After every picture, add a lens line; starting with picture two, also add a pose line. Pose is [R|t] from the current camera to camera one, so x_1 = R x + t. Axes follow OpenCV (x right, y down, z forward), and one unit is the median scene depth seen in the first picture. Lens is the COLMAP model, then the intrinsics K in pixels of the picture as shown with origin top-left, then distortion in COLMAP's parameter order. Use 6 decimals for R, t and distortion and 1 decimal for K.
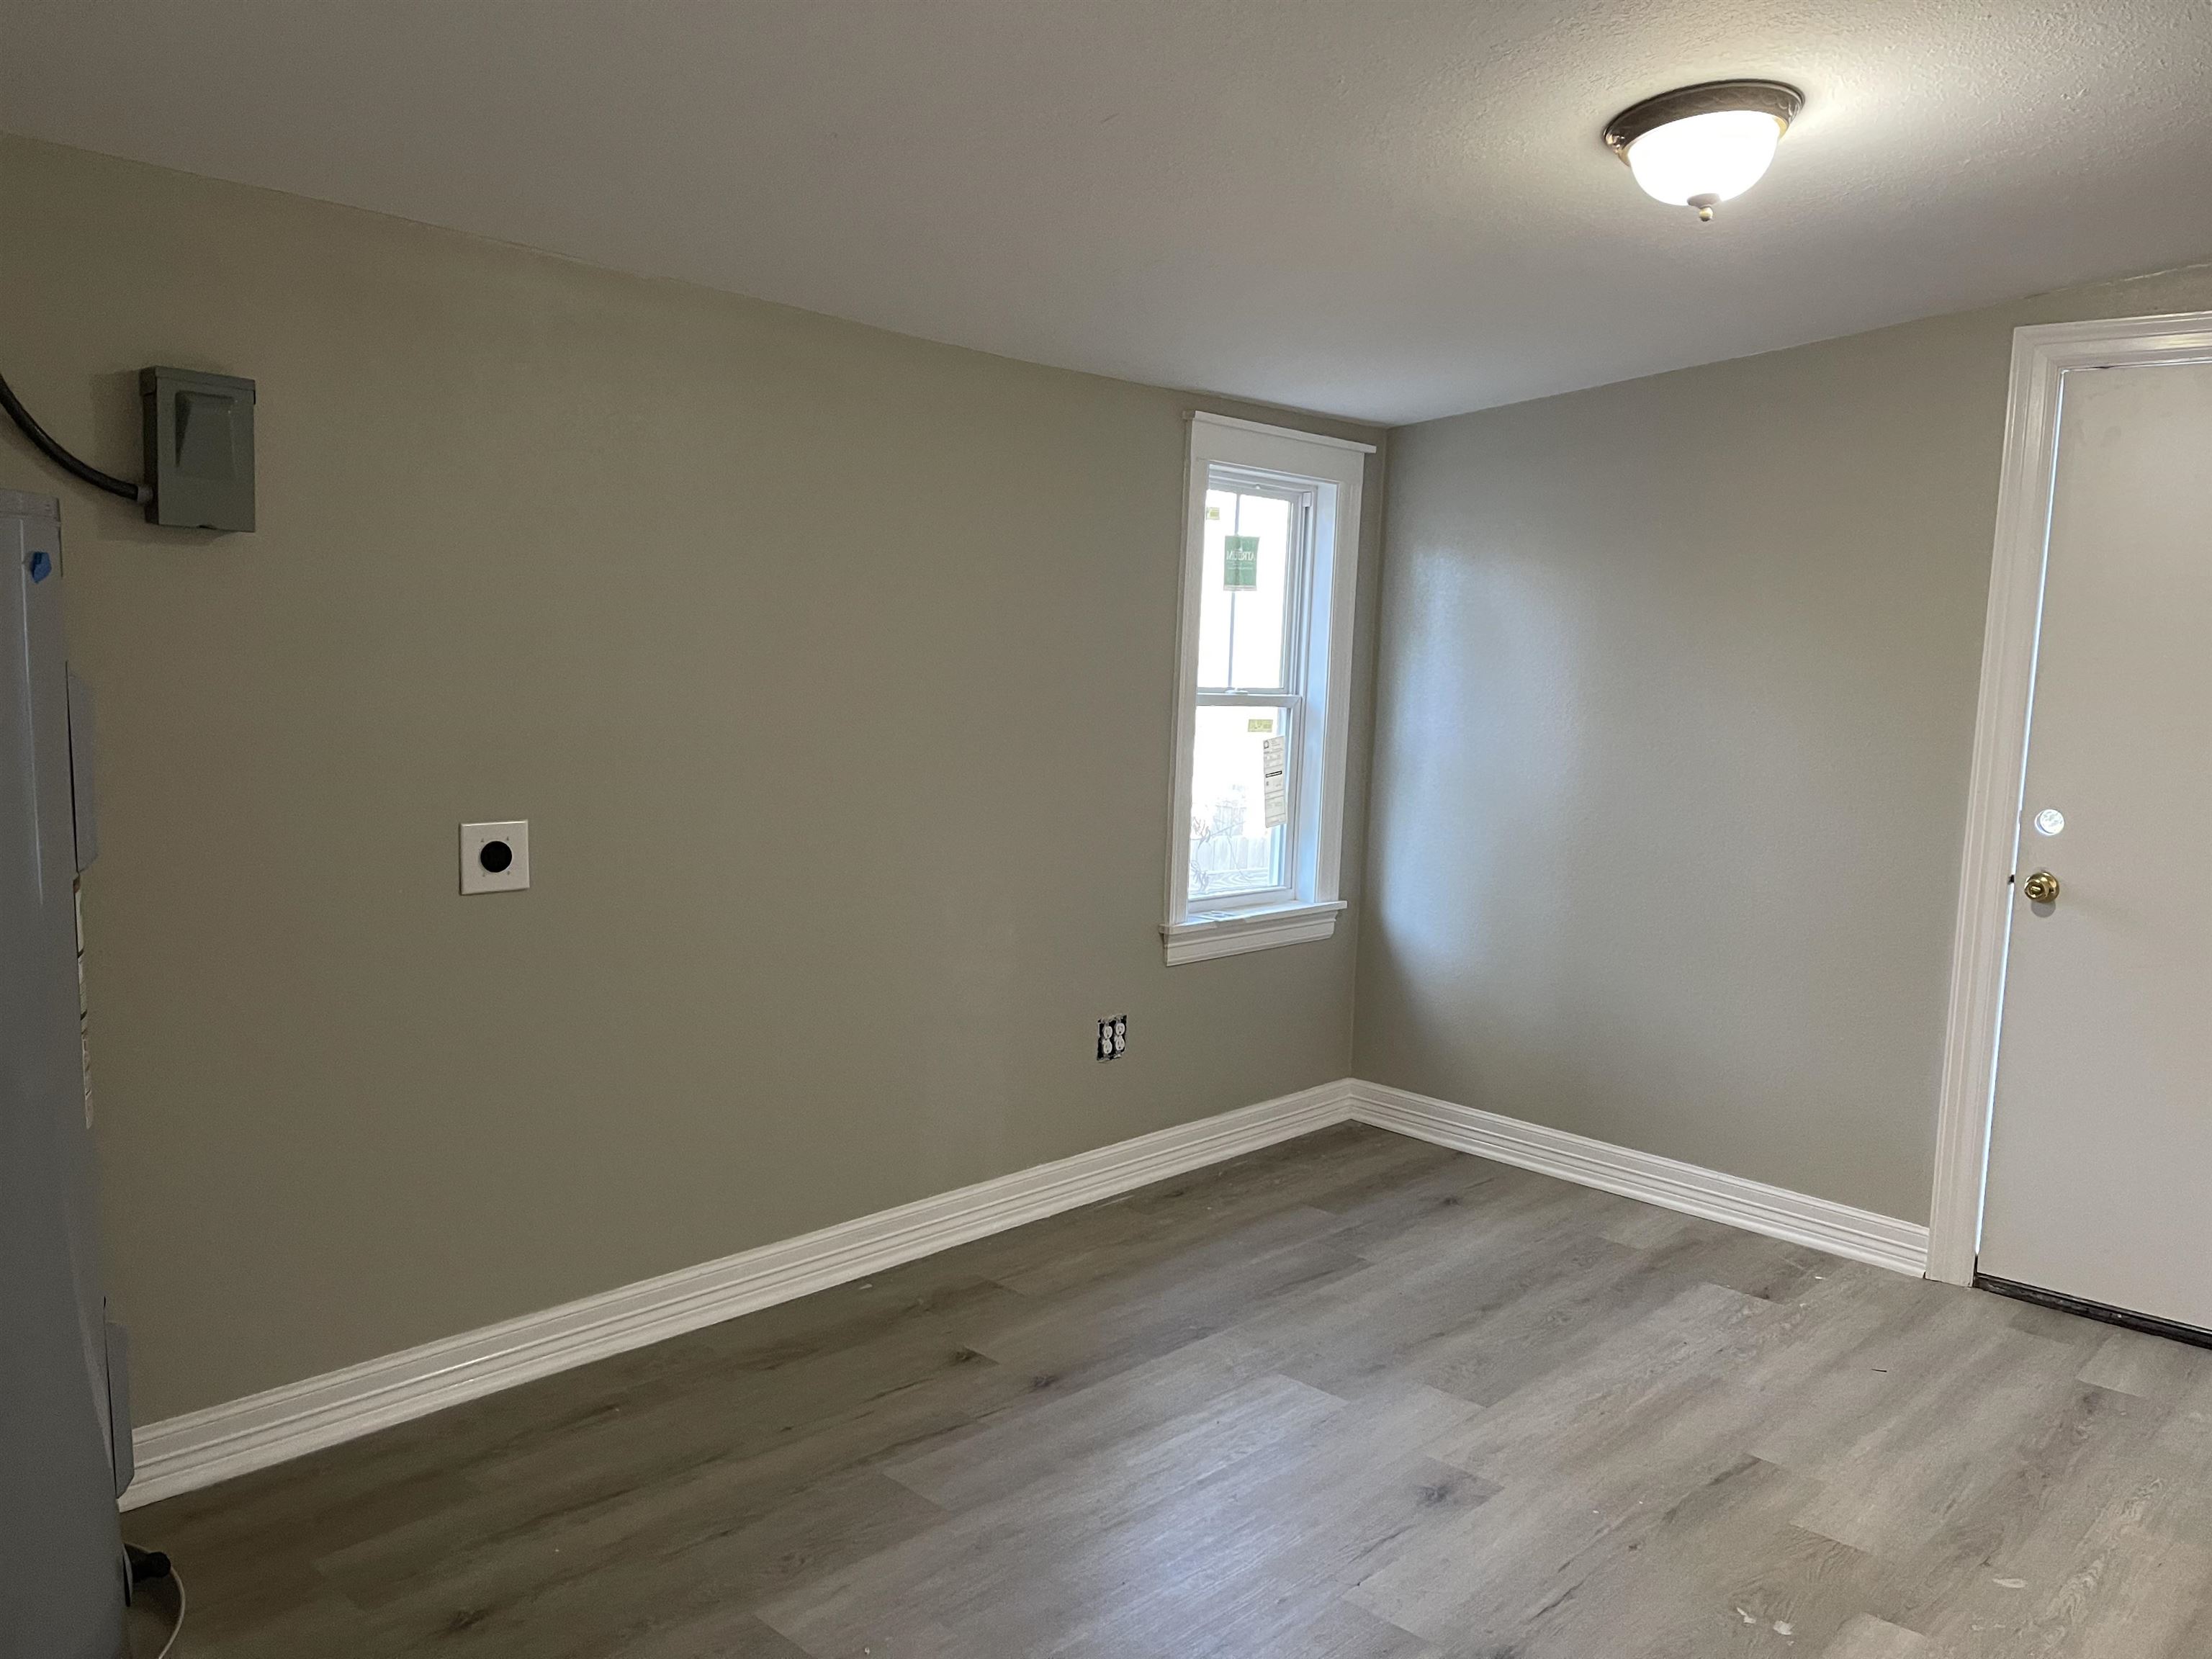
lens RADIAL K [[1688.7, 0, 1098.8], [0, 1688.7, 828.3], [0, 0, 1]] dist [0.081874, -0.109702]
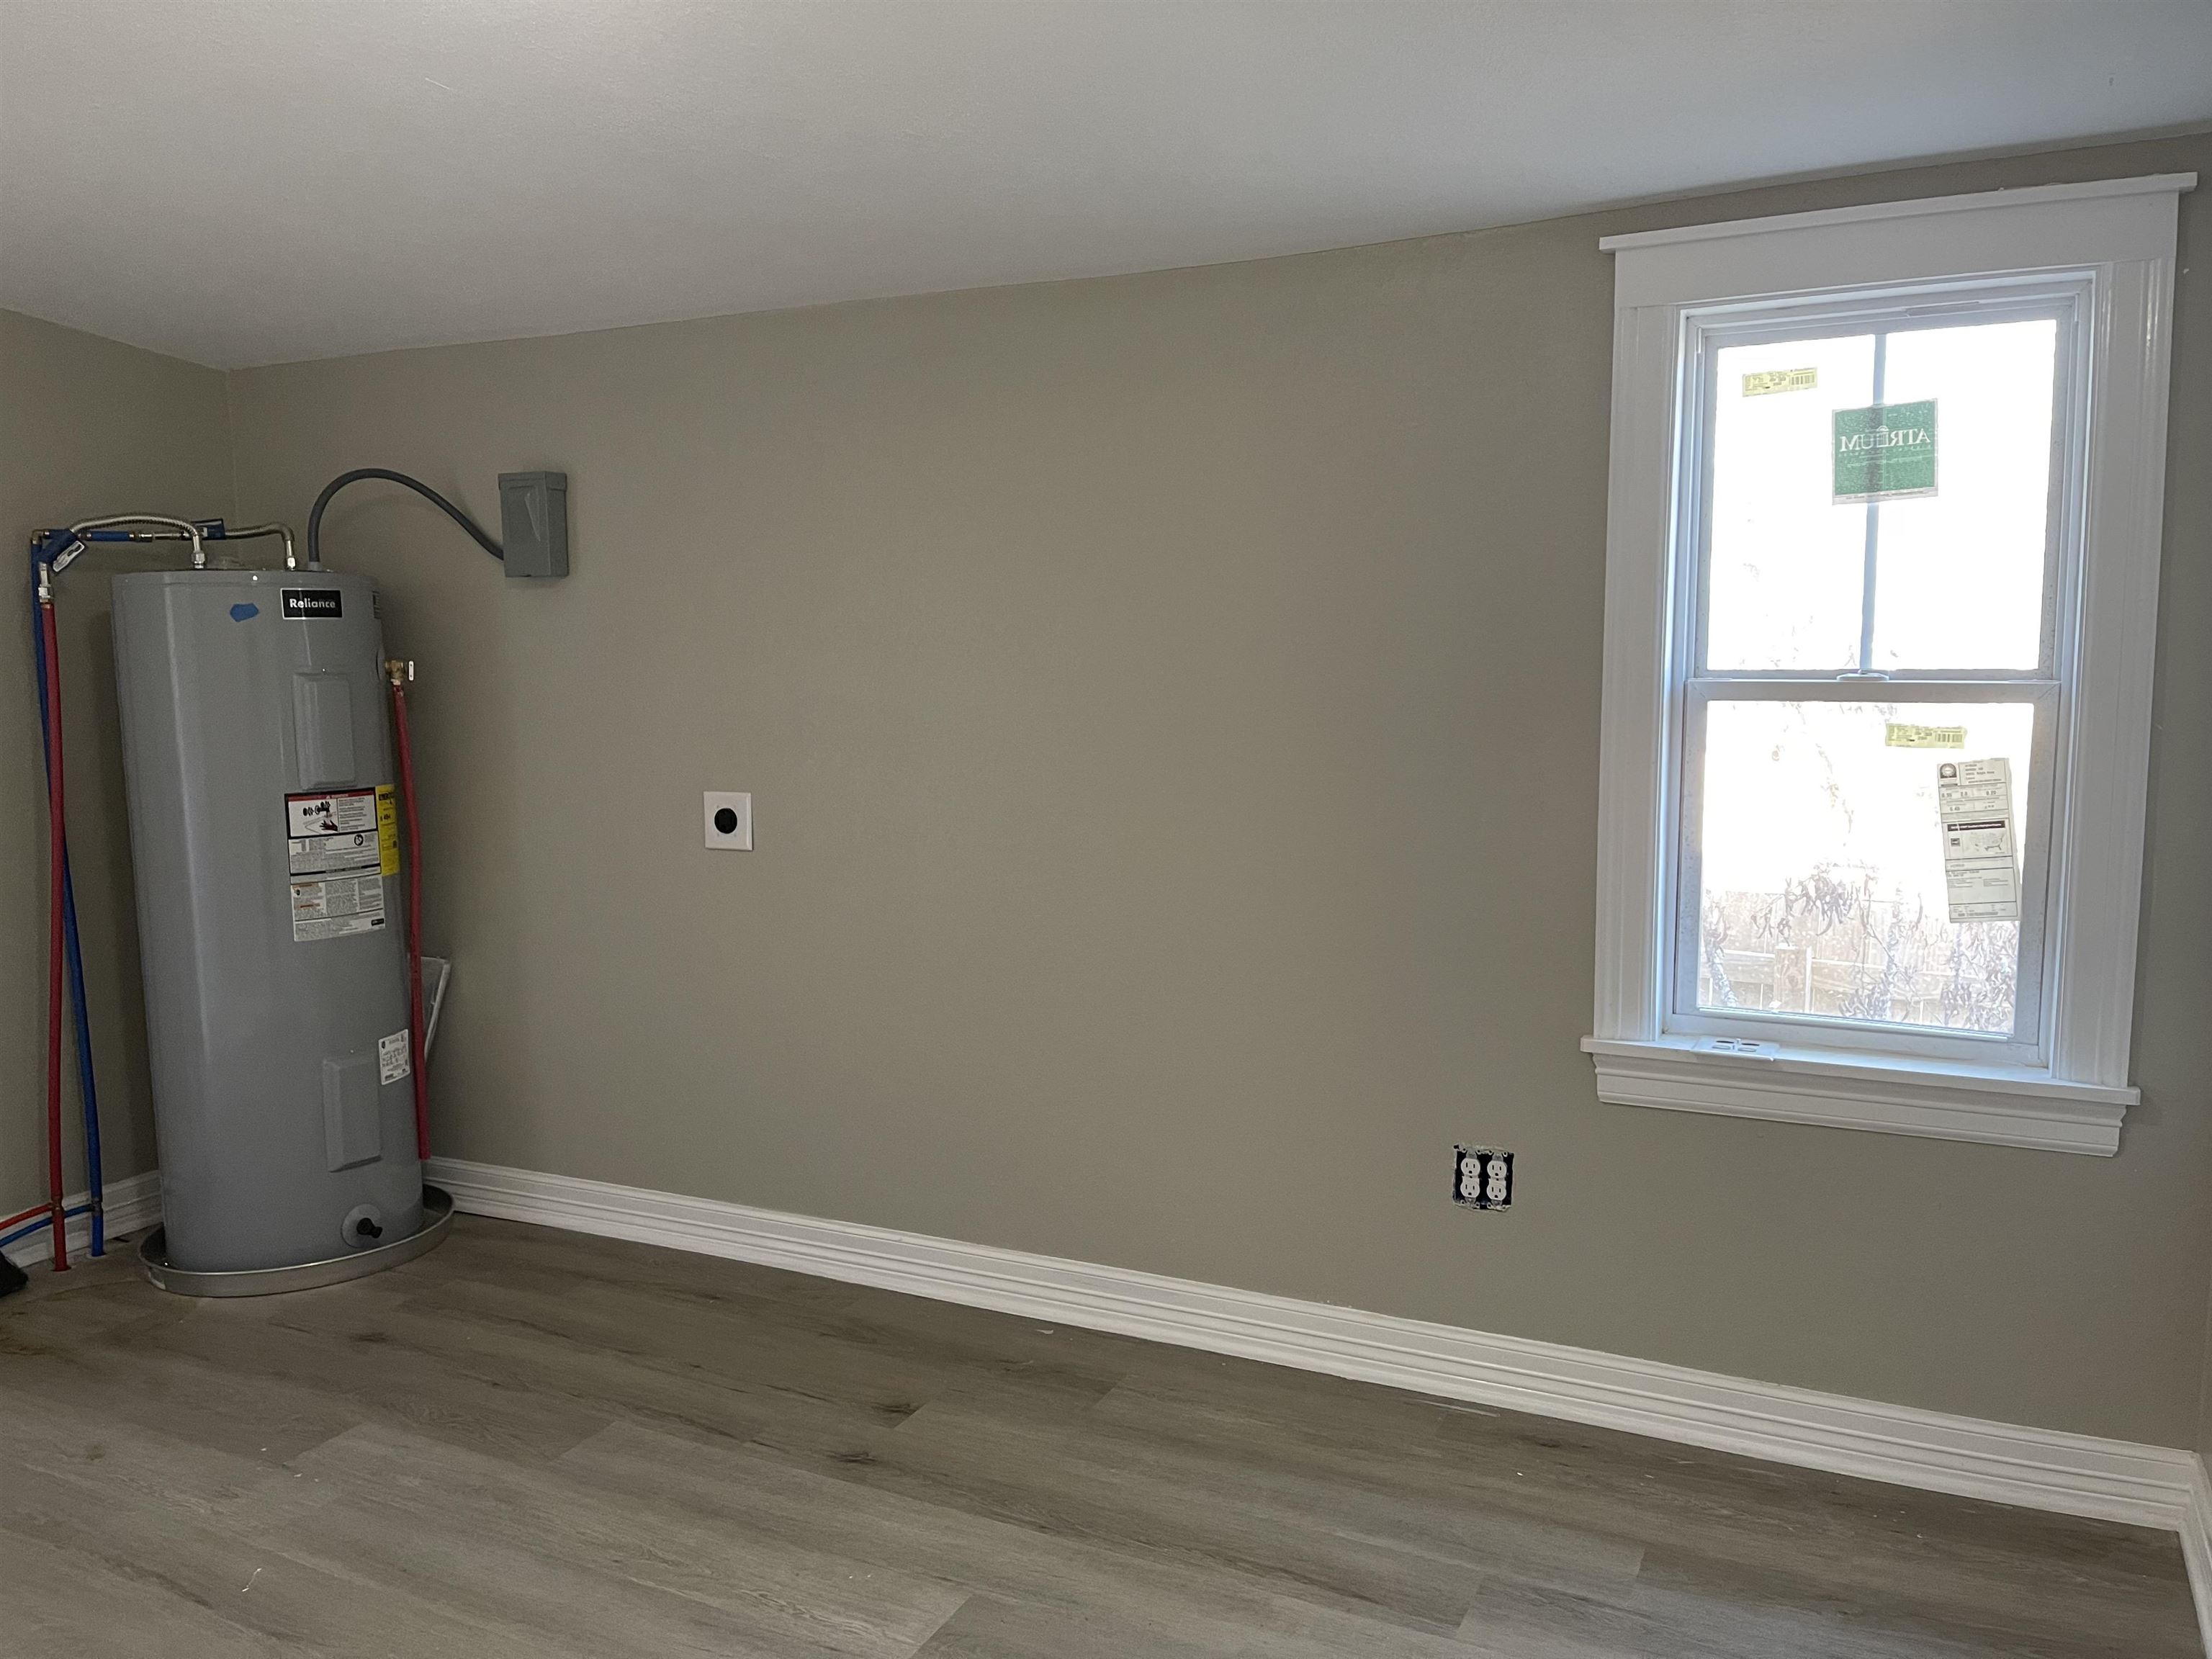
lens RADIAL K [[1688.7, 0, 1093.2], [0, 1688.7, 839.3], [0, 0, 1]] dist [0.081874, -0.109702]
pose [[0.275897, 0.069250, -0.958689, 0.625605], [-0.080490, 0.995563, 0.048750, -0.035895], [0.957811, 0.063715, 0.280247, 0.641657]]
